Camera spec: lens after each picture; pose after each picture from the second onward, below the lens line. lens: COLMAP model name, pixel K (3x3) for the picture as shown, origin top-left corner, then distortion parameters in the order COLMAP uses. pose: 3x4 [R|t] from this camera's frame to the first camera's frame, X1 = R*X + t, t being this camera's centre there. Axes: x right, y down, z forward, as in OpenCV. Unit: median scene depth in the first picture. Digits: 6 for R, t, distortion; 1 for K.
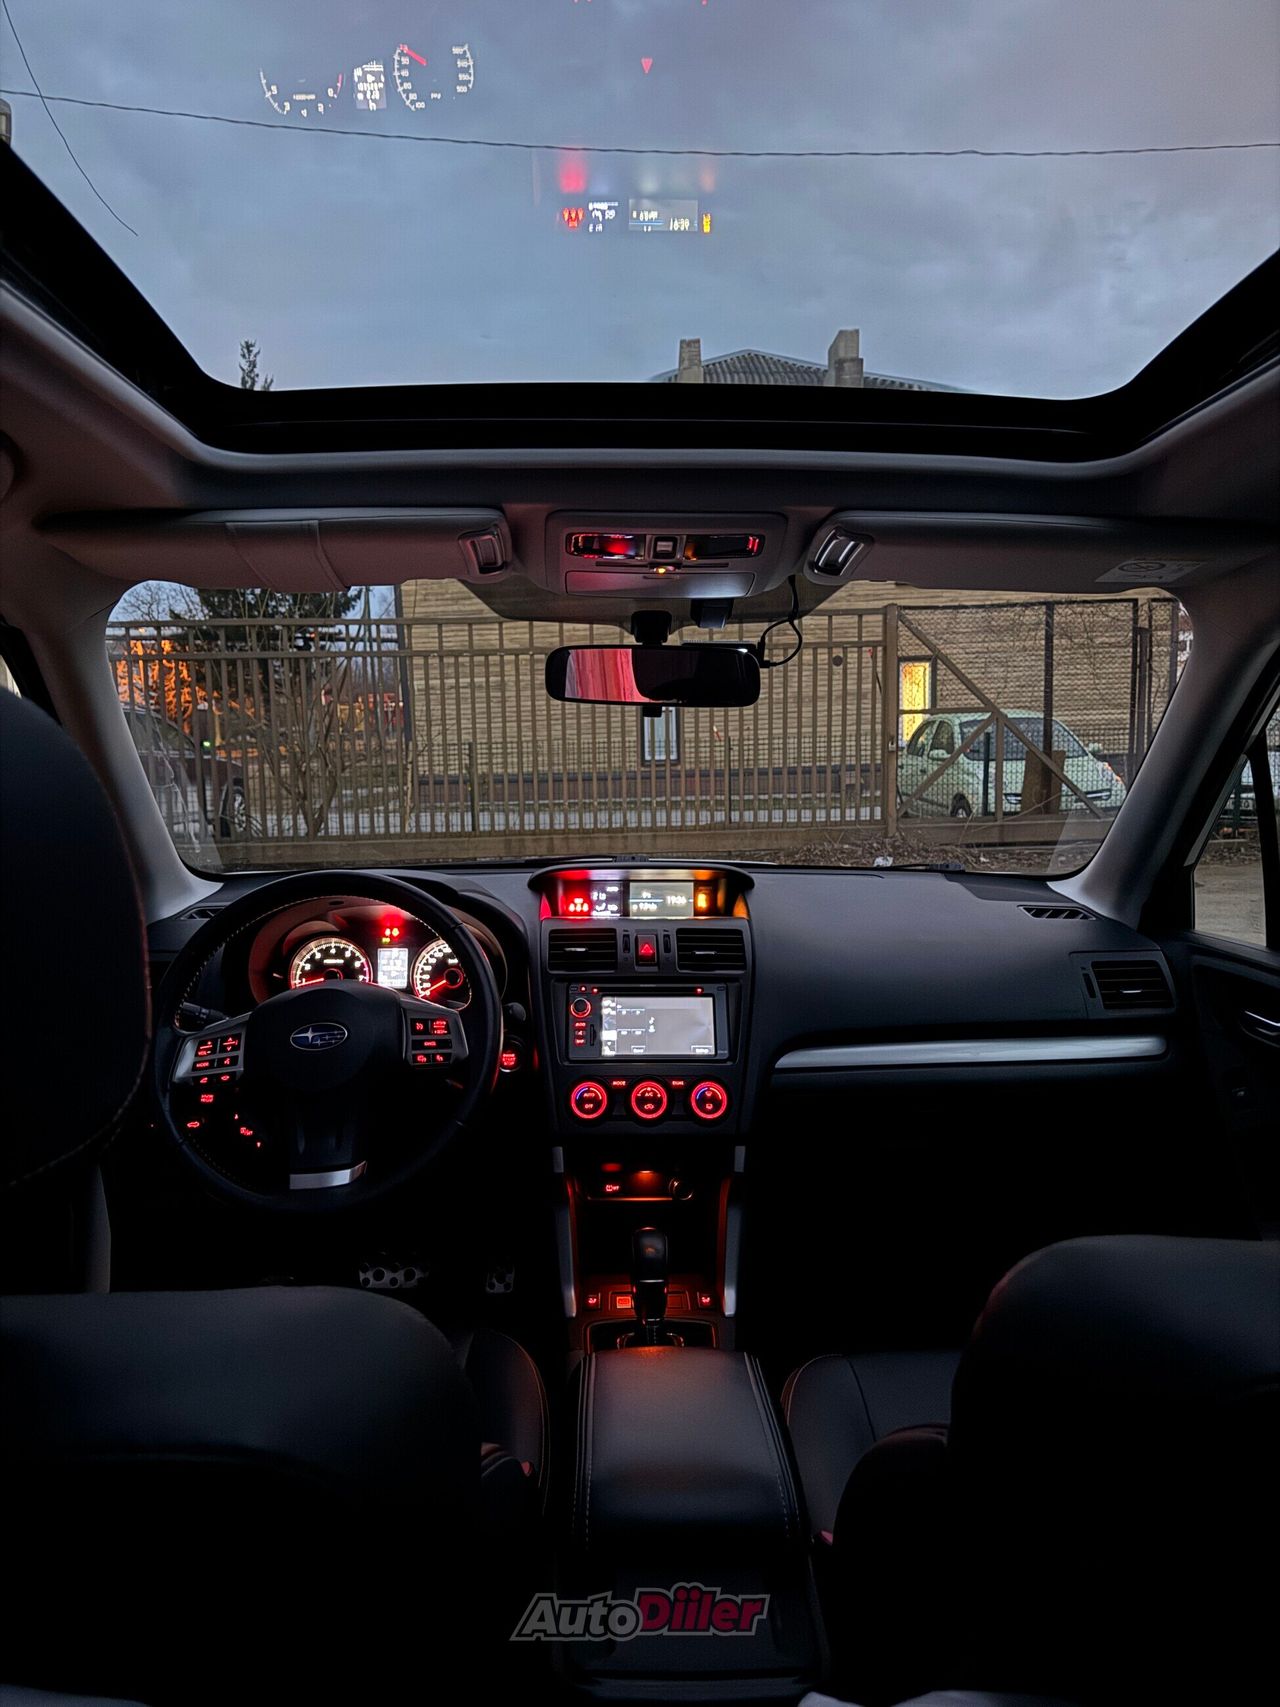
lens RADIAL K [[1190.0, 0, 637.8], [0, 1190.0, 851.2], [0, 0, 1]] dist [0.083190, -0.000892]
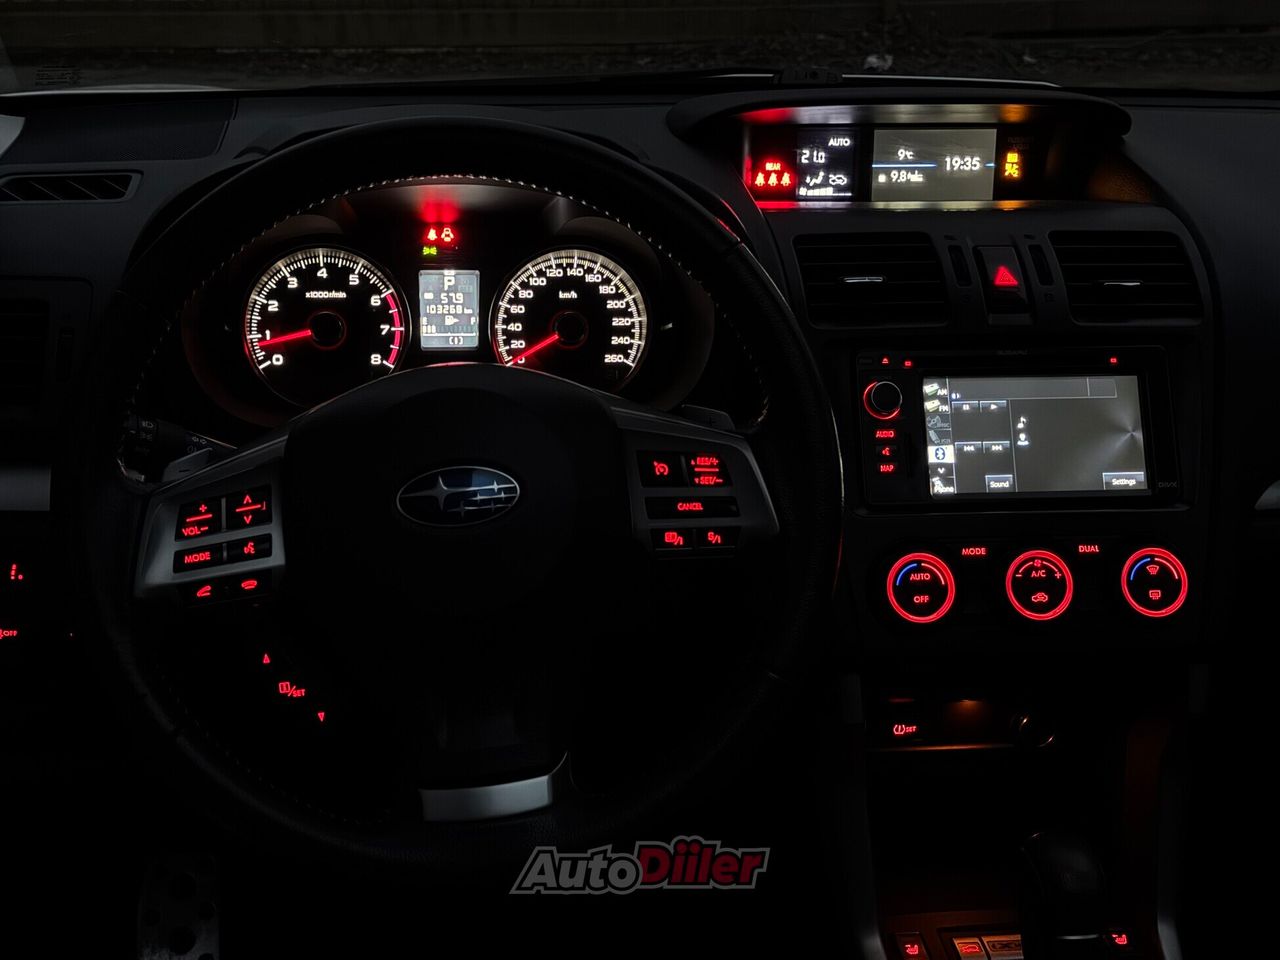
lens RADIAL K [[1786.4, 0, 640.8], [0, 1786.4, 481.8], [0, 0, 1]] dist [0.145496, 0.000000]
pose [[0.993855, -0.015203, 0.109637, -0.221896], [-0.011351, 0.971300, 0.237589, -0.010108], [-0.110102, -0.237373, 0.965159, 0.278825]]
